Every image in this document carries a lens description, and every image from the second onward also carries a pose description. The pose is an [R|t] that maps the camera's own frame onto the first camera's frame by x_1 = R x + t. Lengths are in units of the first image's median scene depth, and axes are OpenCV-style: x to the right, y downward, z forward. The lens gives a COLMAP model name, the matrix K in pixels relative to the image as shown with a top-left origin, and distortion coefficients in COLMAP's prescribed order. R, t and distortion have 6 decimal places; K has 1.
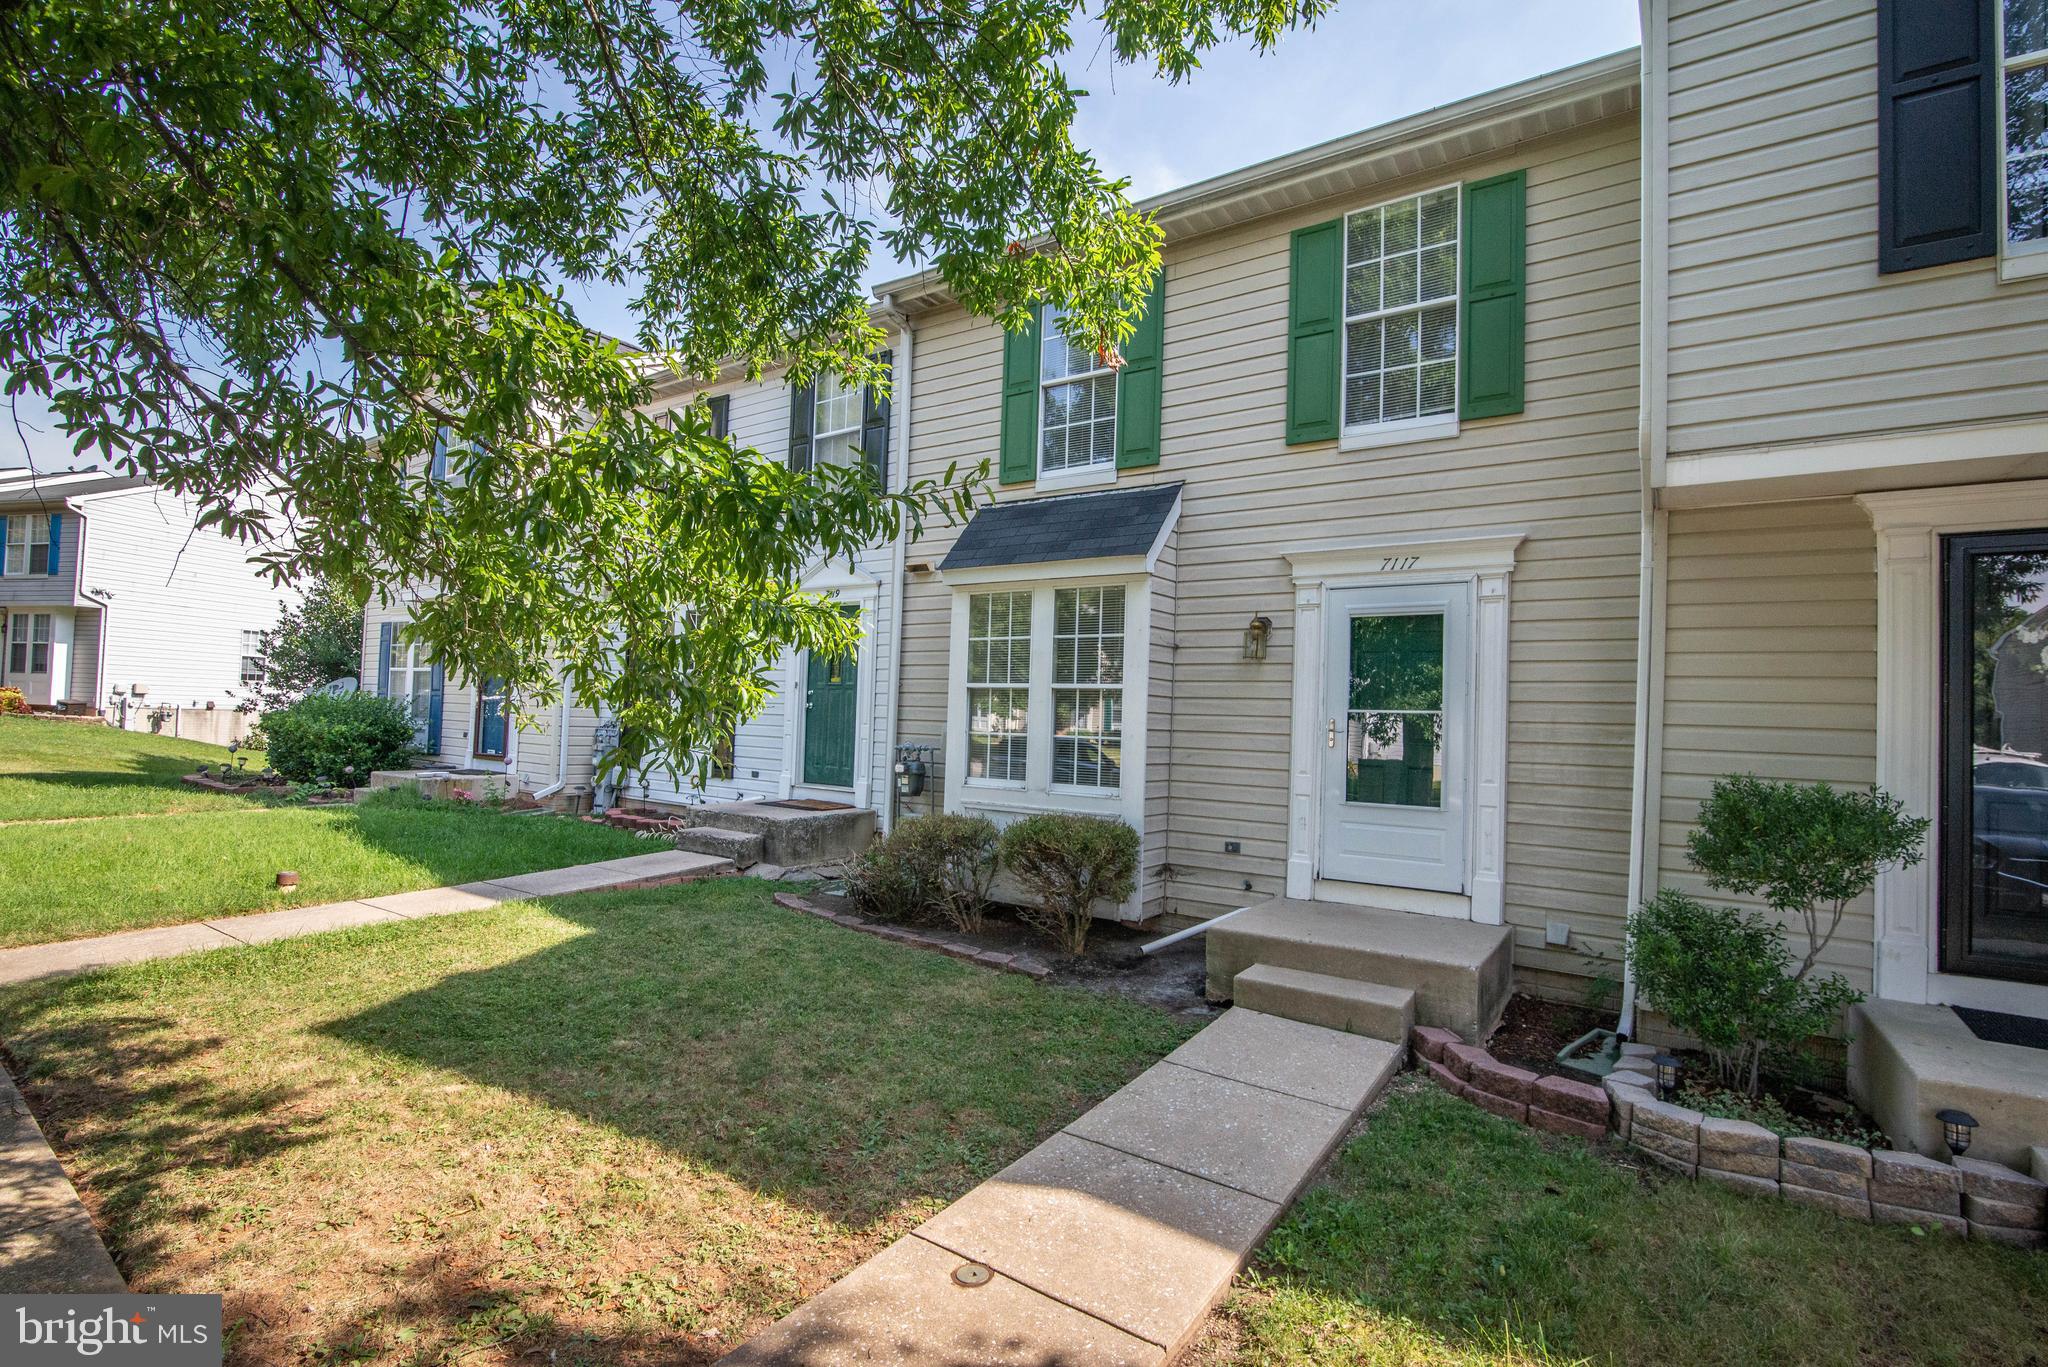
lens RADIAL K [[929.0, 0, 1024.8], [0, 929.0, 670.3], [0, 0, 1]] dist [-0.000292, 0.000089]
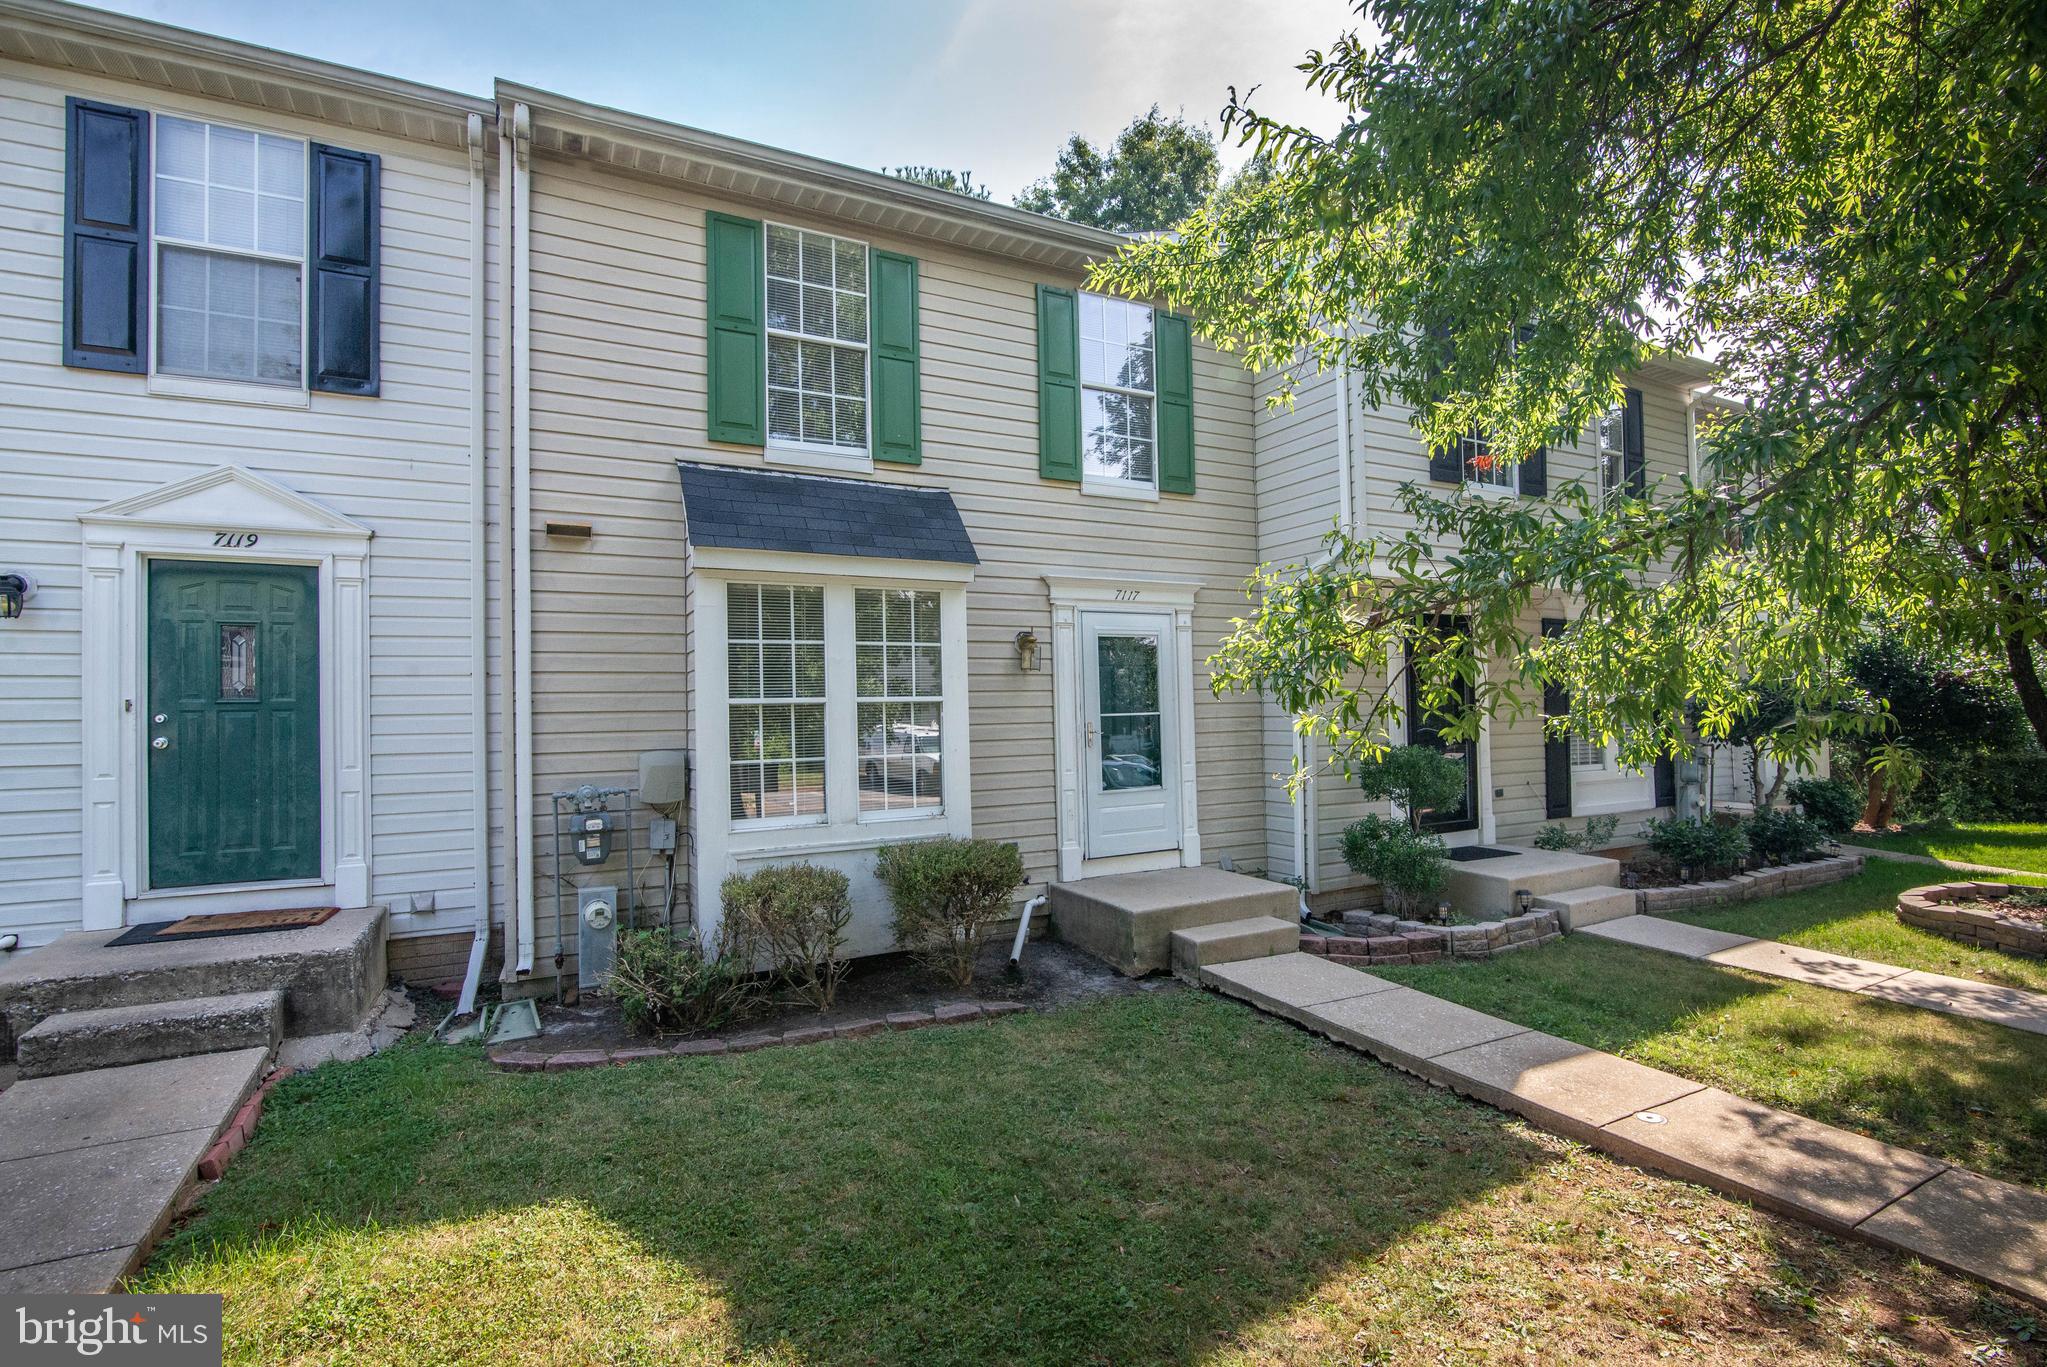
lens RADIAL K [[939.0, 0, 1035.0], [0, 939.0, 692.7], [0, 0, 1]] dist [-0.019329, 0.000366]
pose [[0.475192, -0.014138, 0.879768, -0.703168], [-0.000679, 0.999865, 0.016435, -0.004779], [-0.879882, -0.008408, 0.475119, 0.472121]]
